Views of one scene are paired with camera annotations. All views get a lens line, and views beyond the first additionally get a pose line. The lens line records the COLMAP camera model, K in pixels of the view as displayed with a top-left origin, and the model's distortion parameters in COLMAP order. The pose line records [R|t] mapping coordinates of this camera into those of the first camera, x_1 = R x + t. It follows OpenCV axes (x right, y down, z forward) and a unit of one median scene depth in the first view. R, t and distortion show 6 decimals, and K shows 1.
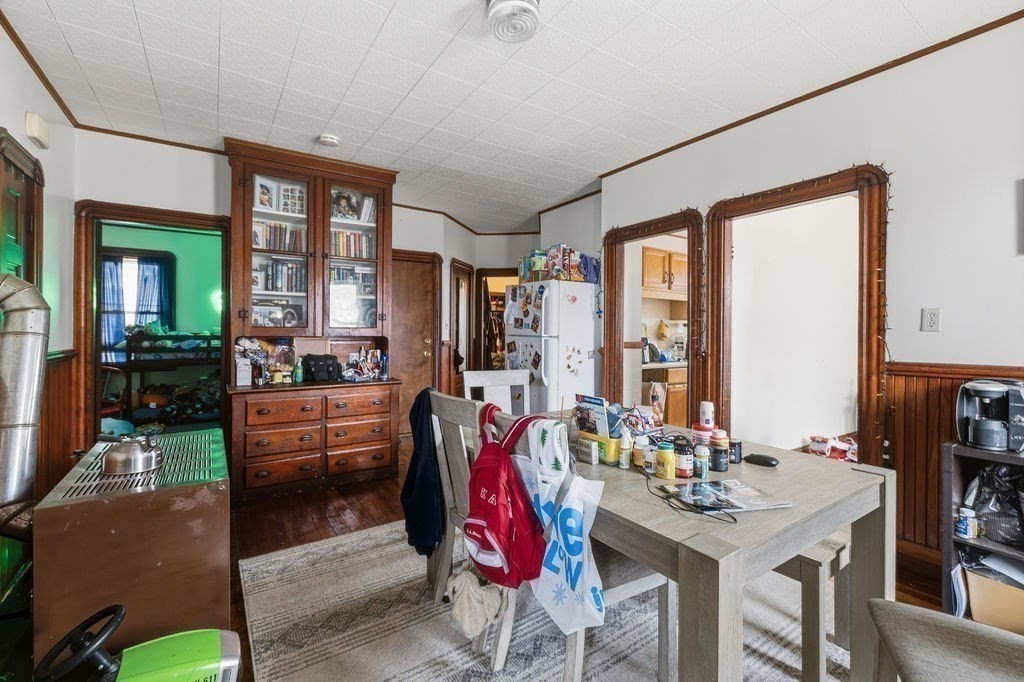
lens RADIAL K [[439.4, 0, 508.4], [0, 439.4, 338.5], [0, 0, 1]] dist [-0.001409, 0.000199]
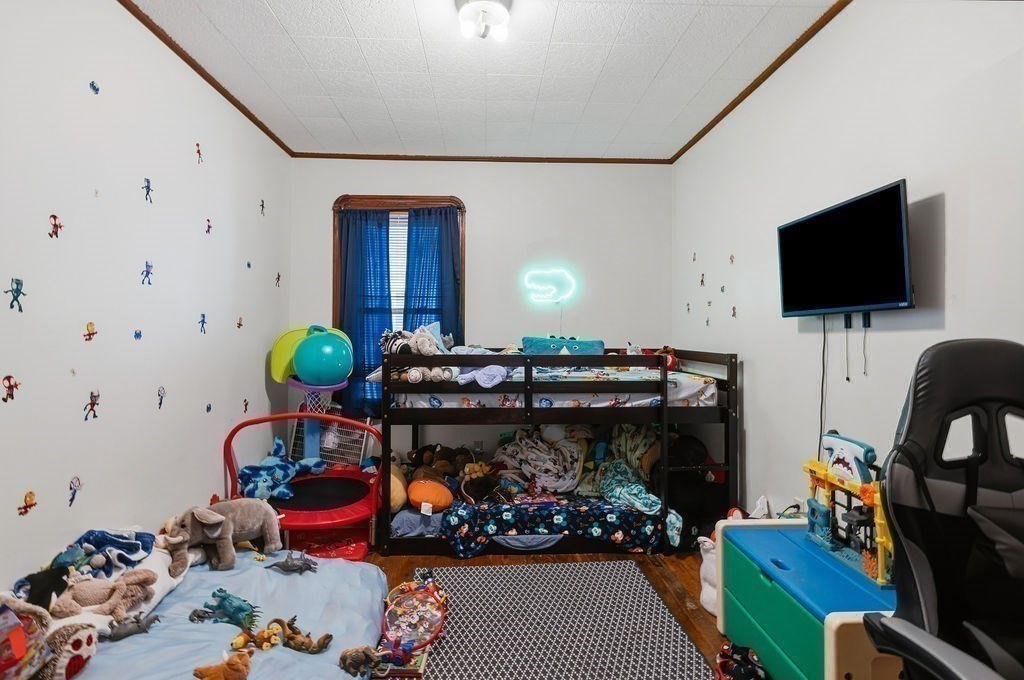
lens RADIAL K [[509.4, 0, 512.1], [0, 509.4, 339.5], [0, 0, 1]] dist [0.000770, 0.000024]
pose [[0.856079, -0.009163, -0.516764, -0.331228], [-0.000159, 0.999838, -0.017991, -0.010632], [0.516845, 0.015484, 0.855939, 0.426181]]
